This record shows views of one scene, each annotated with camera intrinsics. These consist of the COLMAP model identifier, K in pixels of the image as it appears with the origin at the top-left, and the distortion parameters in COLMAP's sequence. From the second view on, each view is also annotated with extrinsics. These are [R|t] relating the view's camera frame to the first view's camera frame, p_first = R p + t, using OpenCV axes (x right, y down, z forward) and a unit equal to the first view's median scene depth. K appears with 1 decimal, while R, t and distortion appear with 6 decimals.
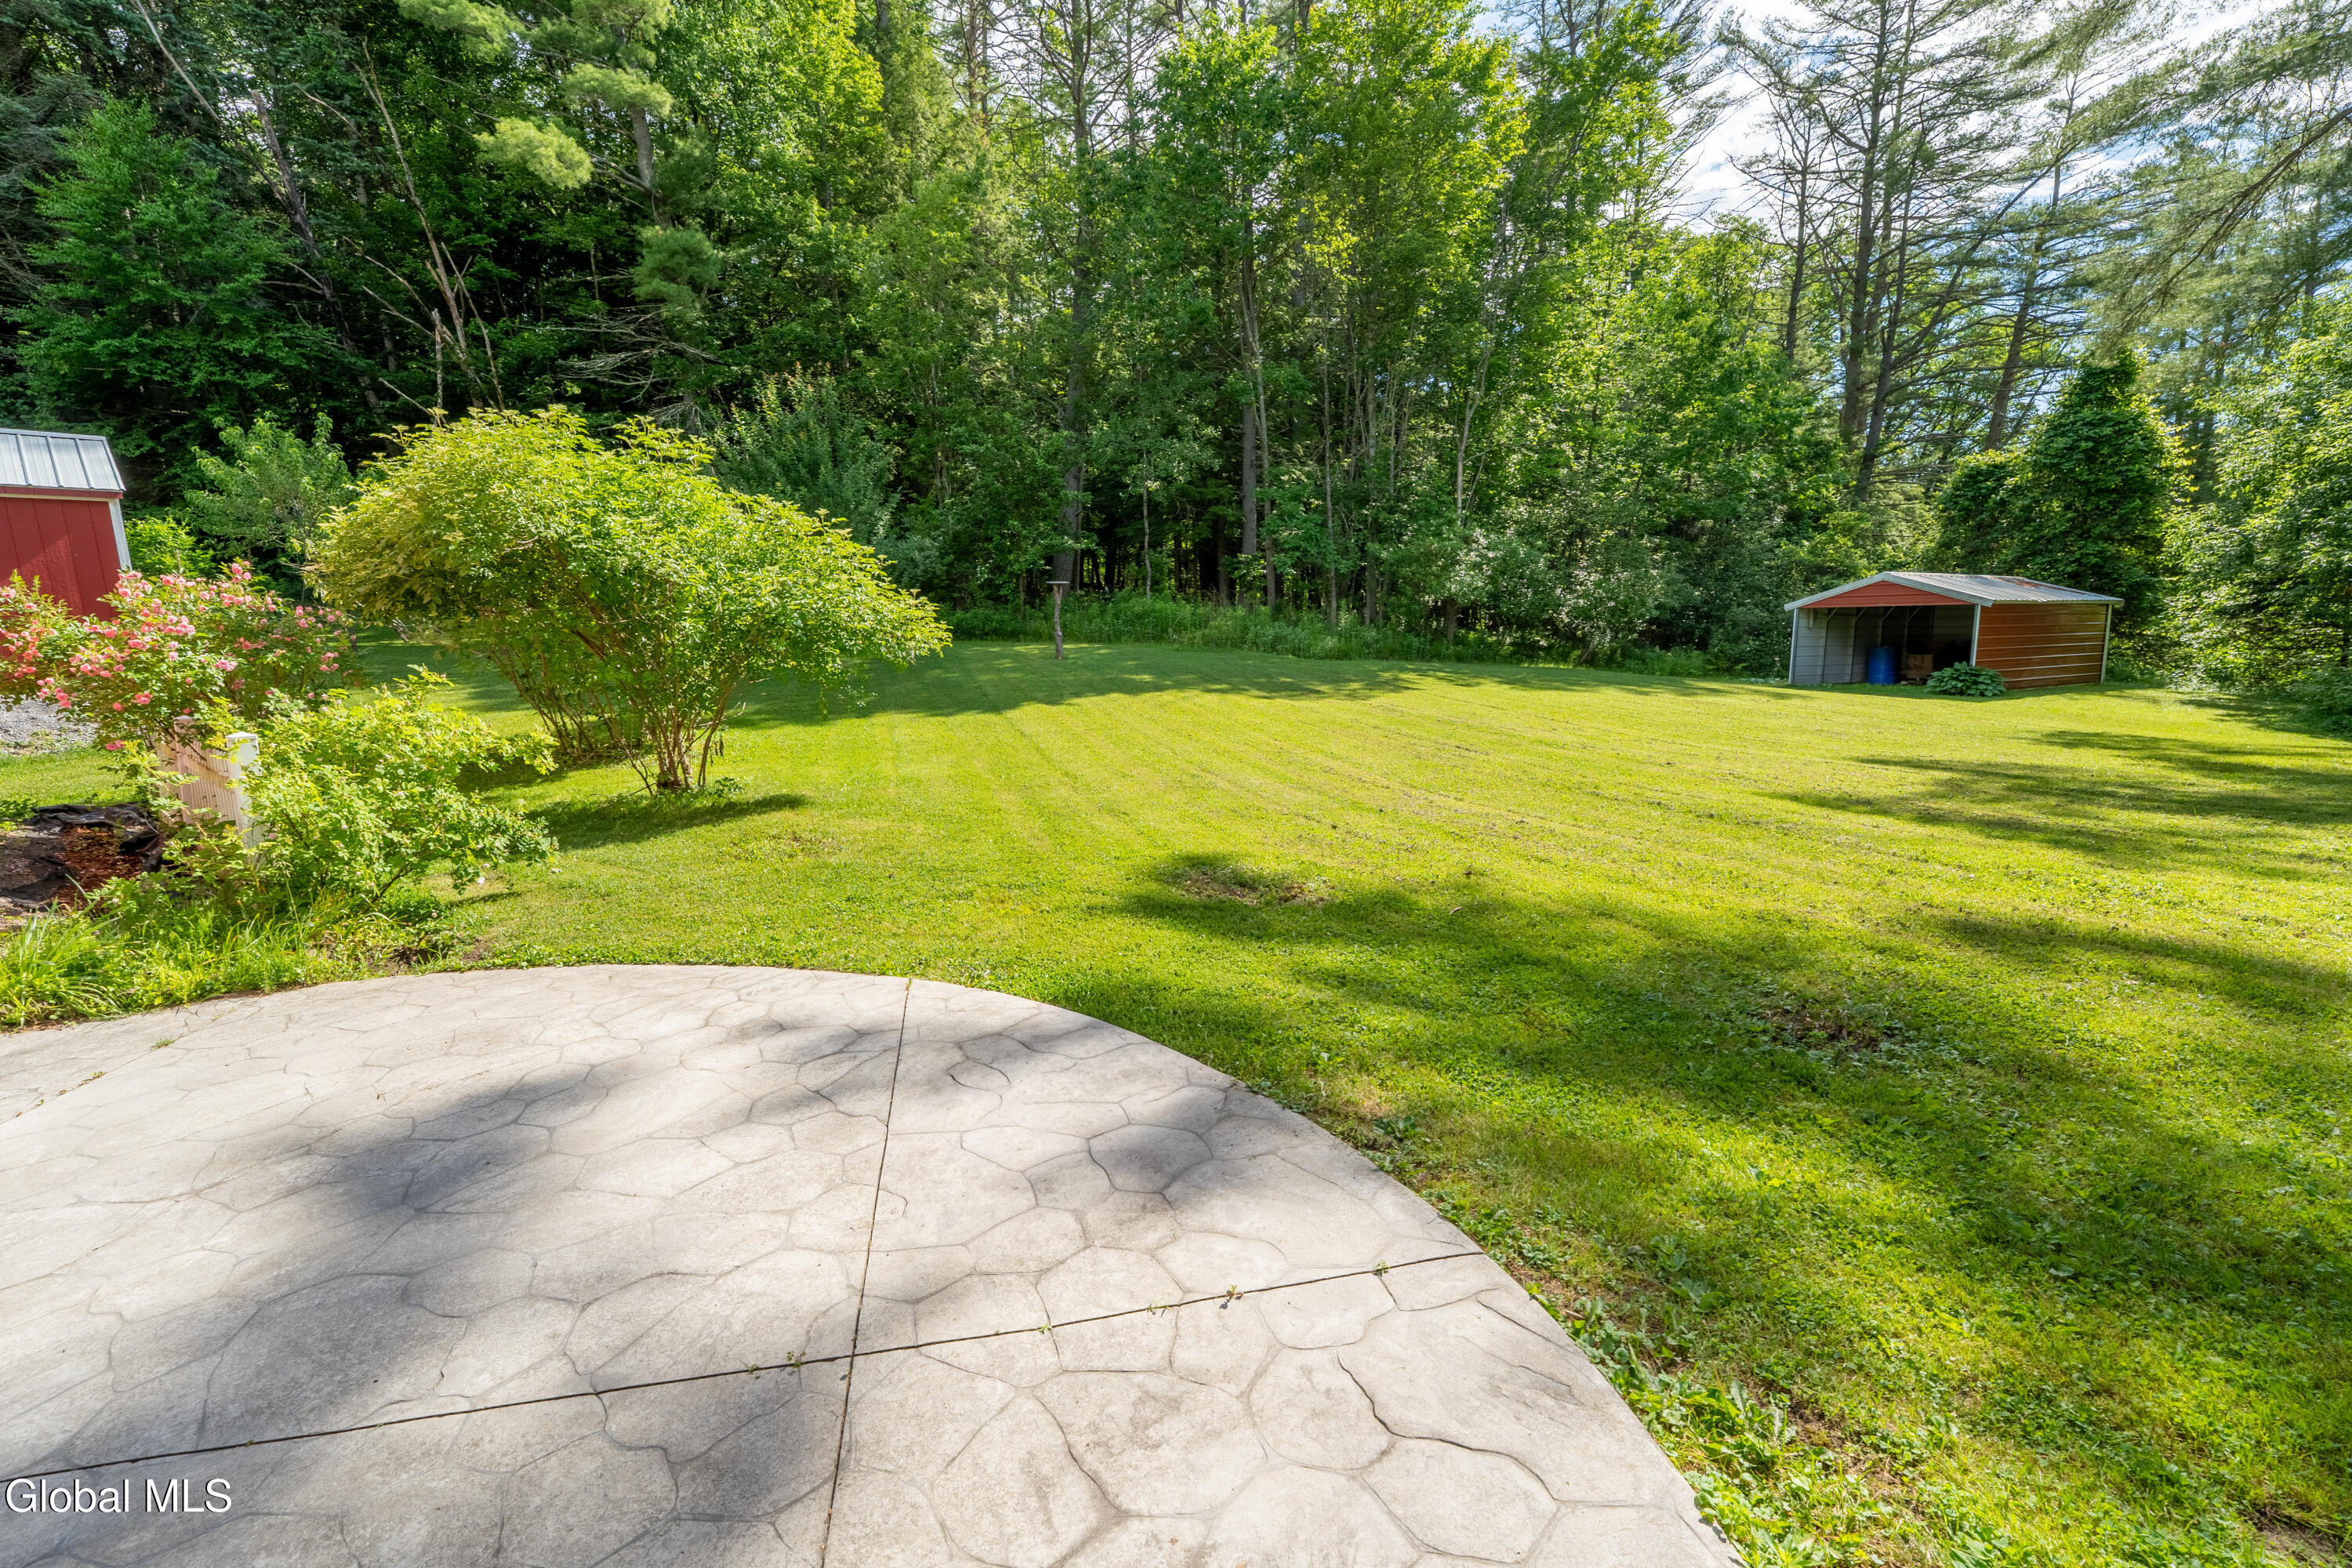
lens RADIAL K [[967.8, 0, 1172.2], [0, 967.8, 793.9], [0, 0, 1]] dist [-0.033208, 0.005282]
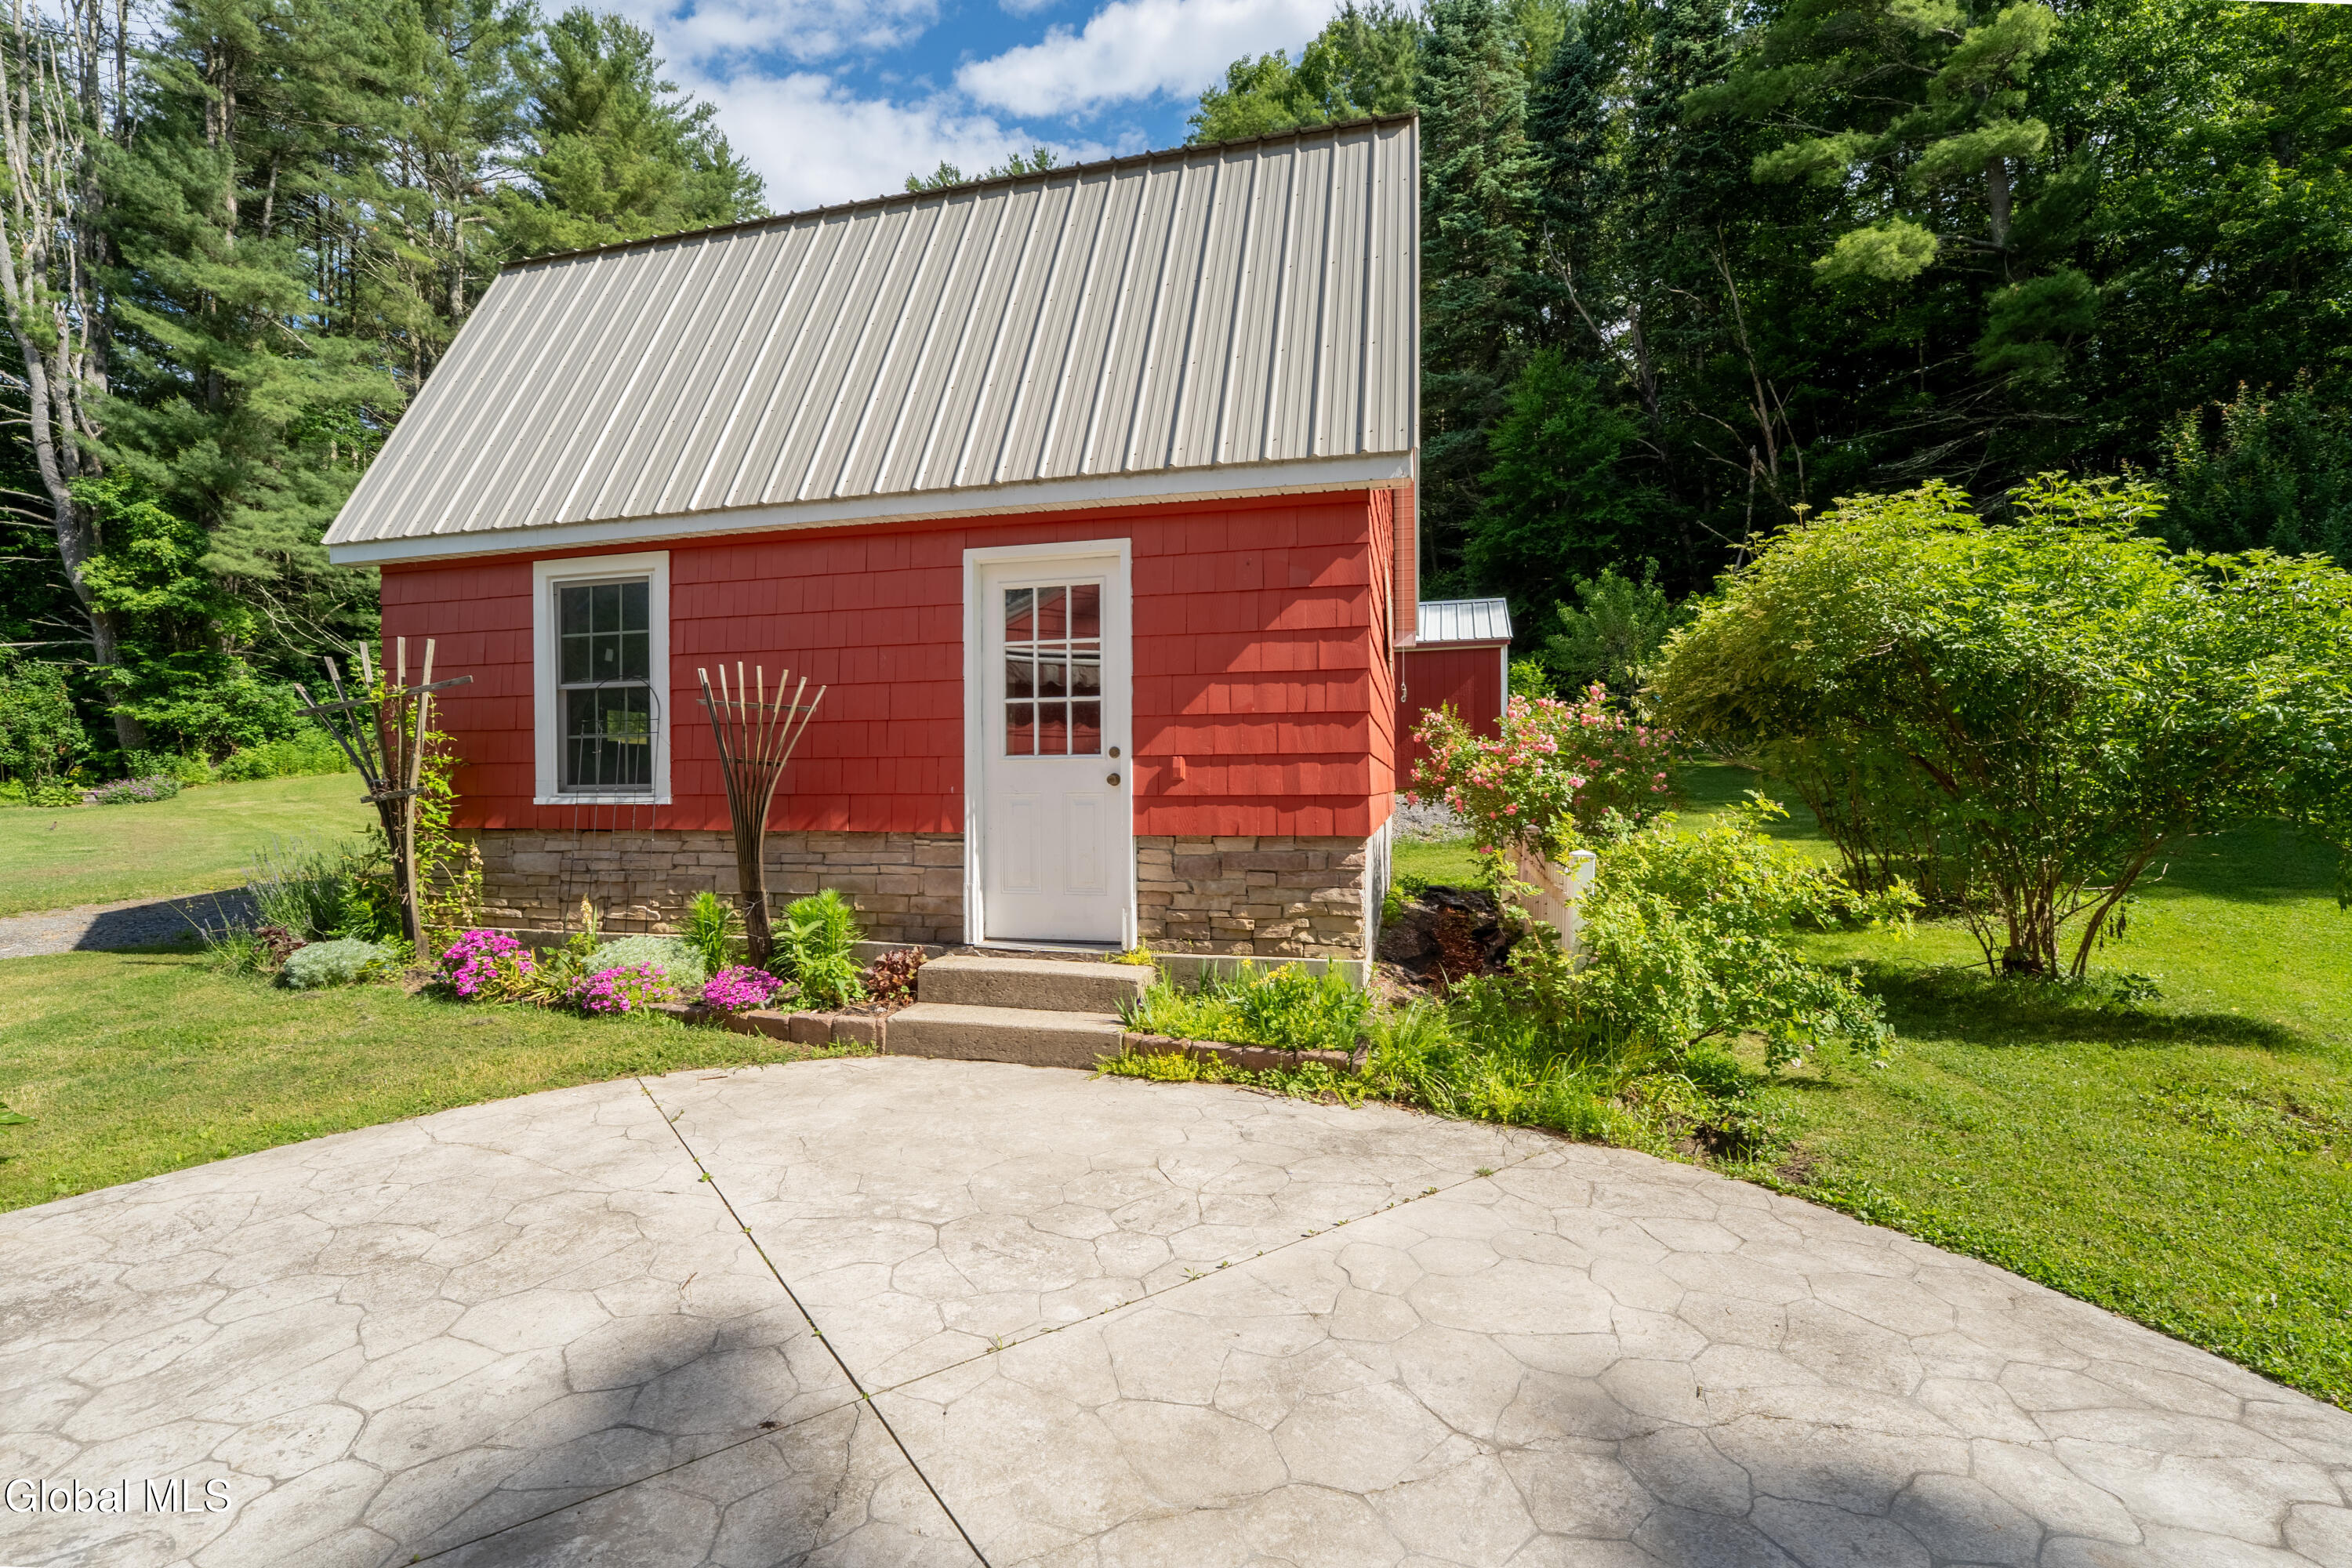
lens RADIAL K [[967.8, 0, 1172.2], [0, 967.8, 793.9], [0, 0, 1]] dist [-0.033208, 0.005282]
pose [[0.410013, 0.043339, -0.911050, -0.180304], [-0.158708, 0.987022, -0.024473, -0.022421], [0.898166, 0.154625, 0.411570, 0.135466]]
